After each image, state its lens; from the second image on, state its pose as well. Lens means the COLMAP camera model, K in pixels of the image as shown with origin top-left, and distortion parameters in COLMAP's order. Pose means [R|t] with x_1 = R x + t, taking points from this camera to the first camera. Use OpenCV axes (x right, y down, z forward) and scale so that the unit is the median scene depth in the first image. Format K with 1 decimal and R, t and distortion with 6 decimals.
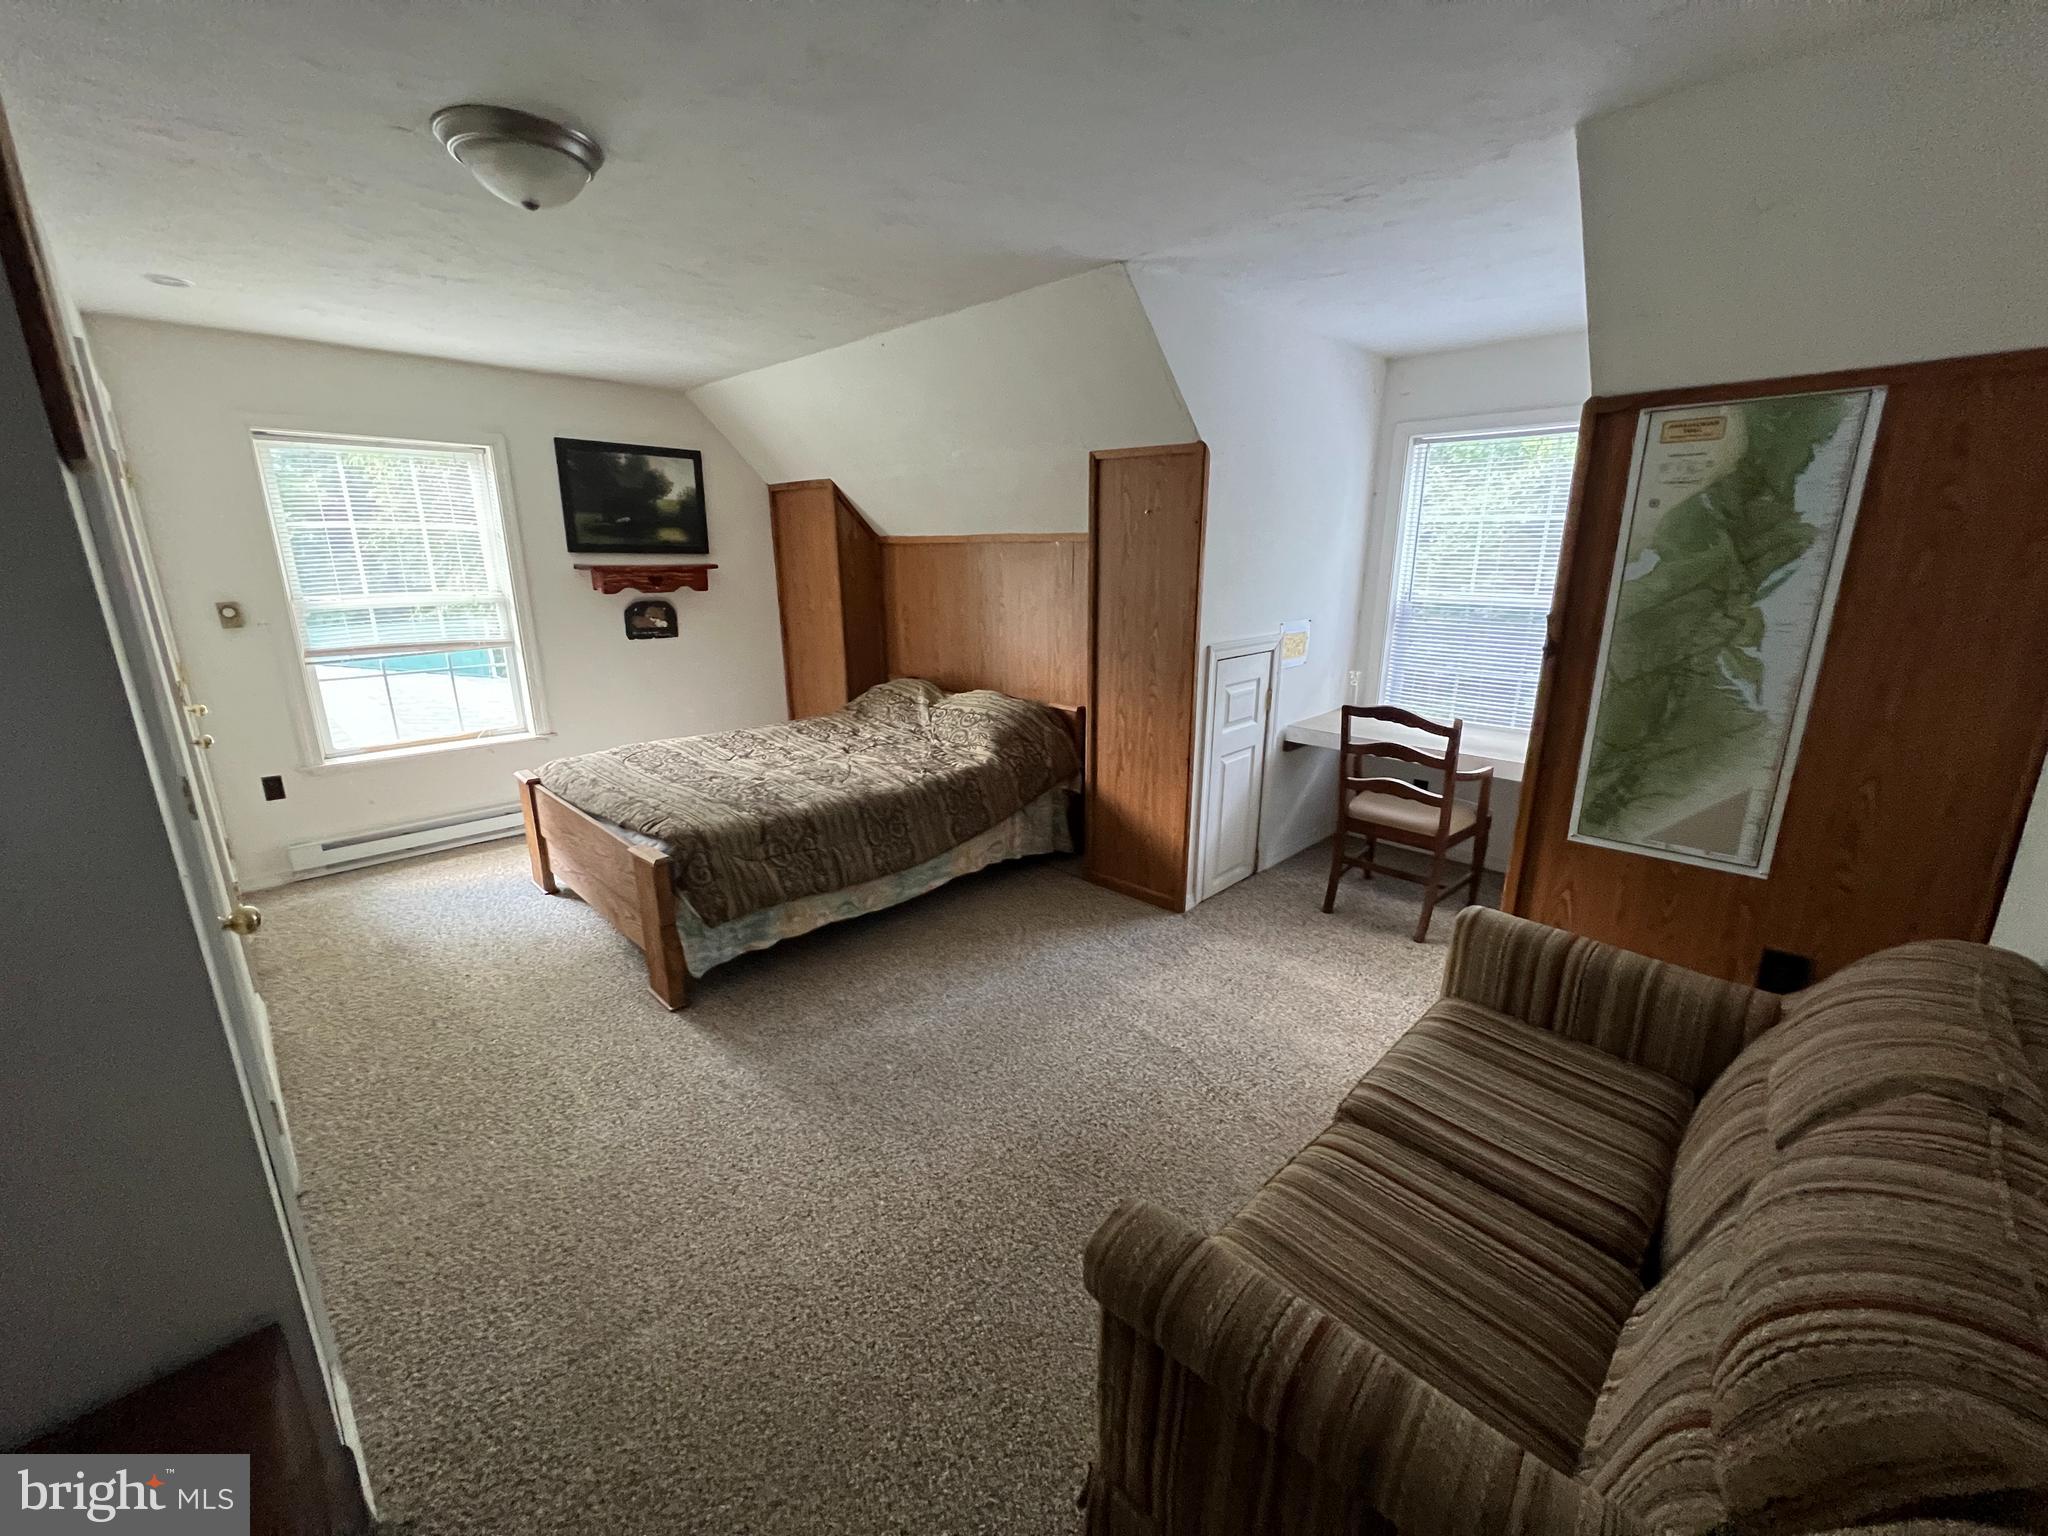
lens RADIAL K [[821.6, 0, 1023.5], [0, 821.6, 764.0], [0, 0, 1]] dist [-0.001362, 0.000684]
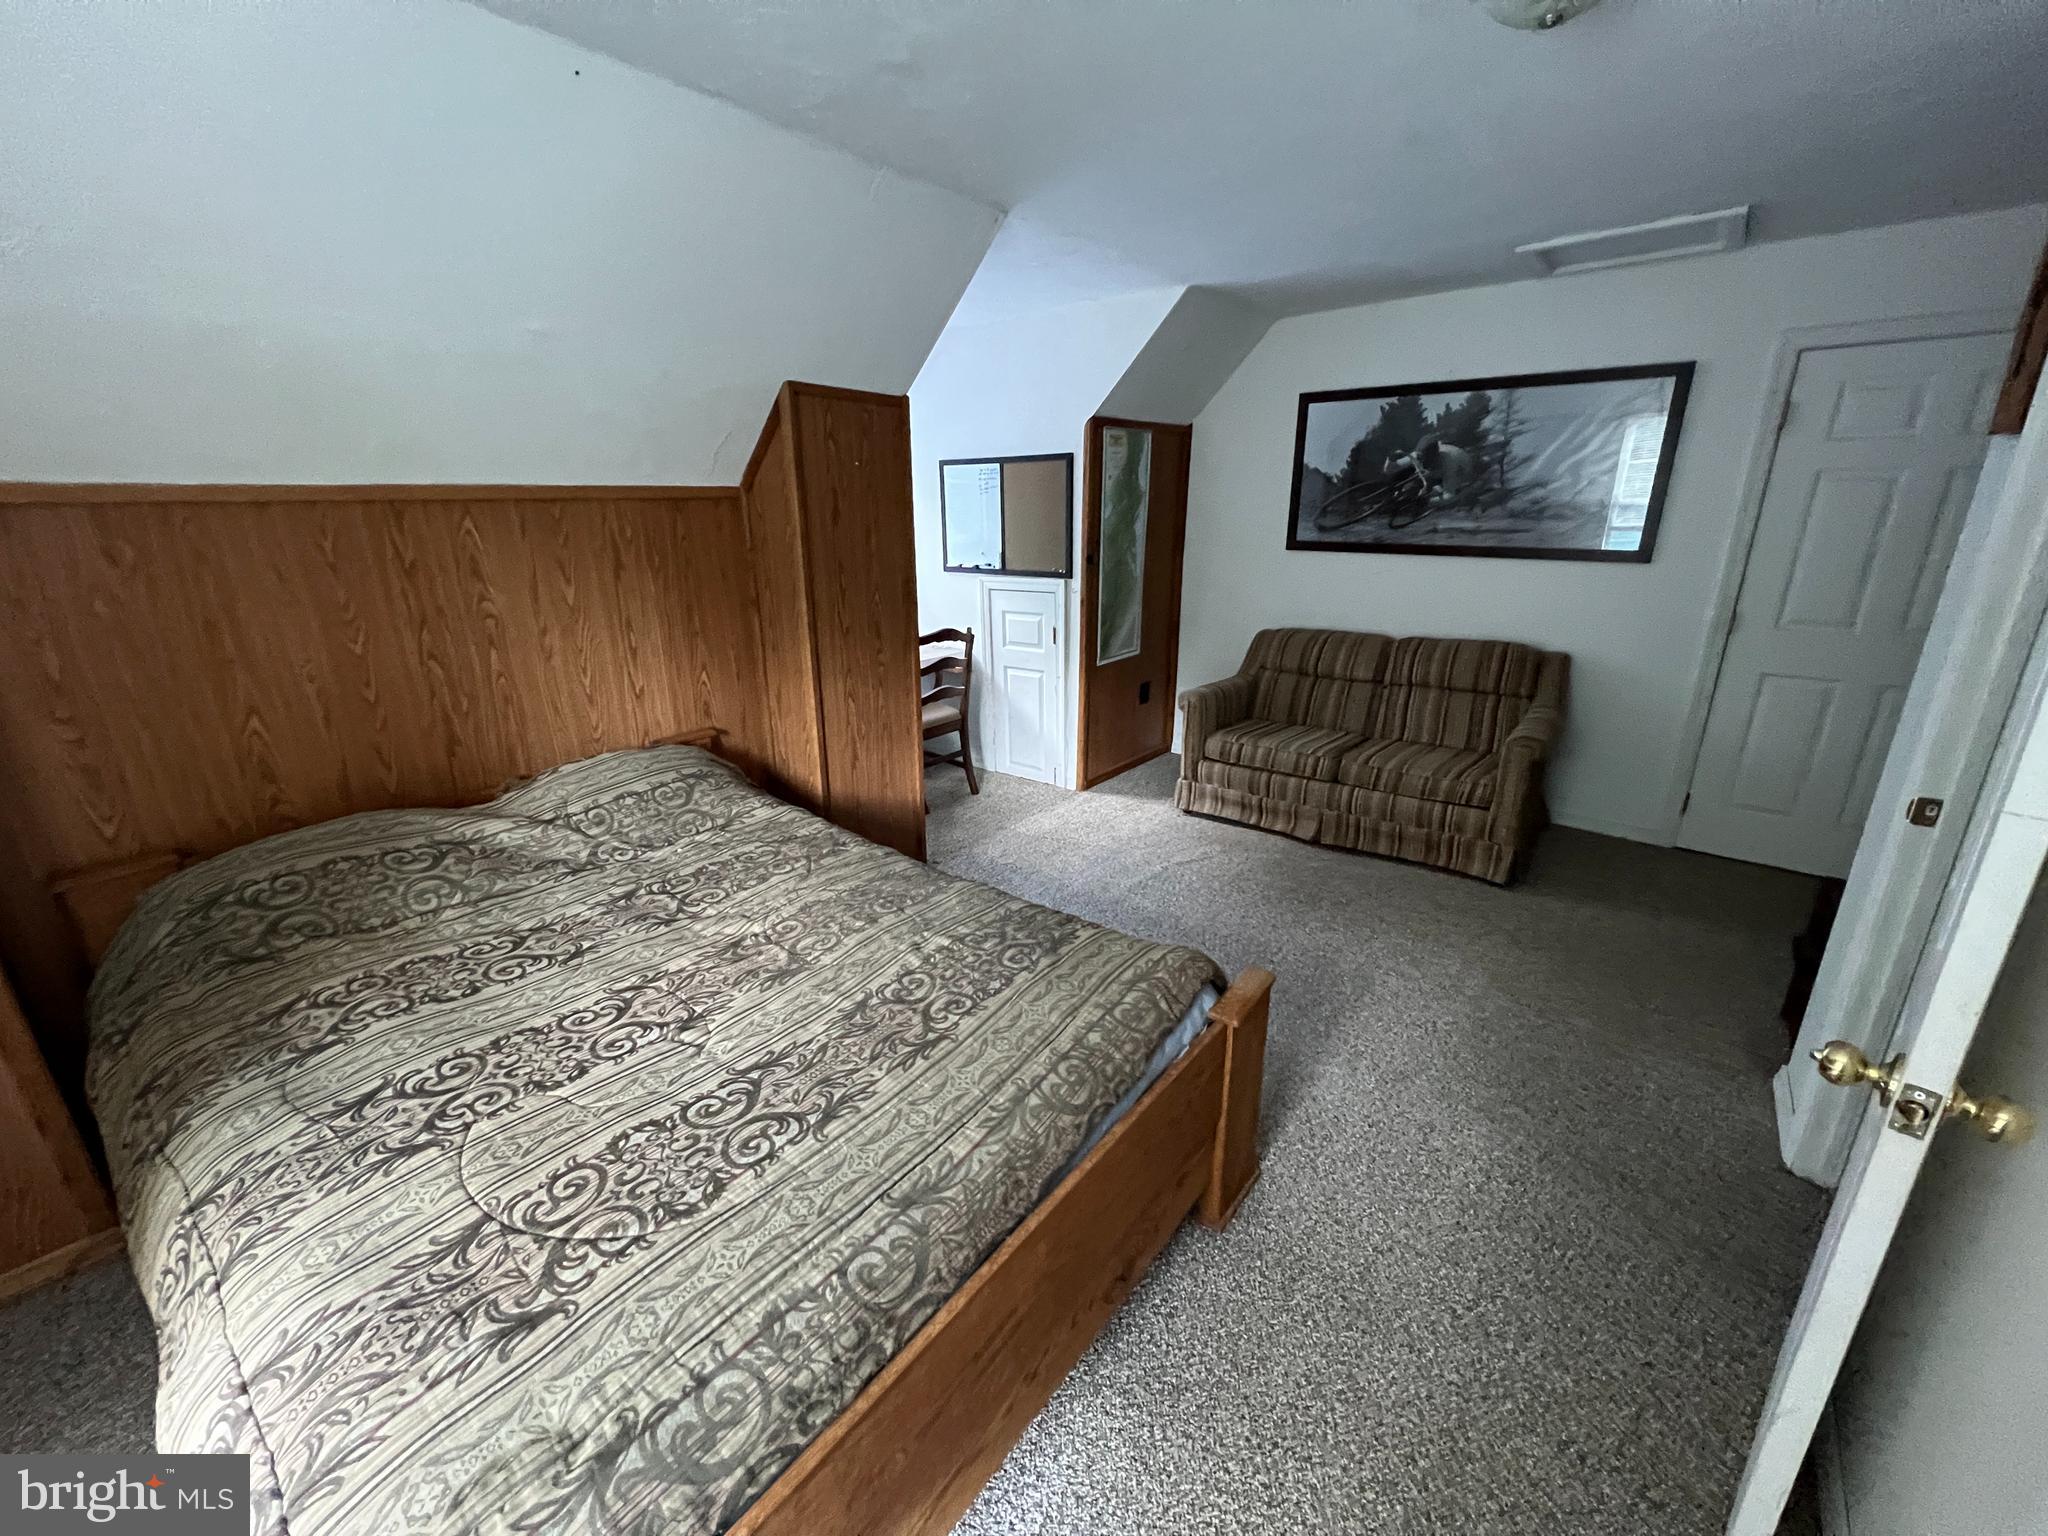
lens RADIAL K [[822.2, 0, 1019.7], [0, 822.2, 767.8], [0, 0, 1]] dist [0.001182, 0.000735]
pose [[-0.101686, -0.304431, 0.947091, -1.111607], [0.265538, 0.909179, 0.320754, -0.333957], [-0.958723, 0.284105, -0.011613, 1.269878]]
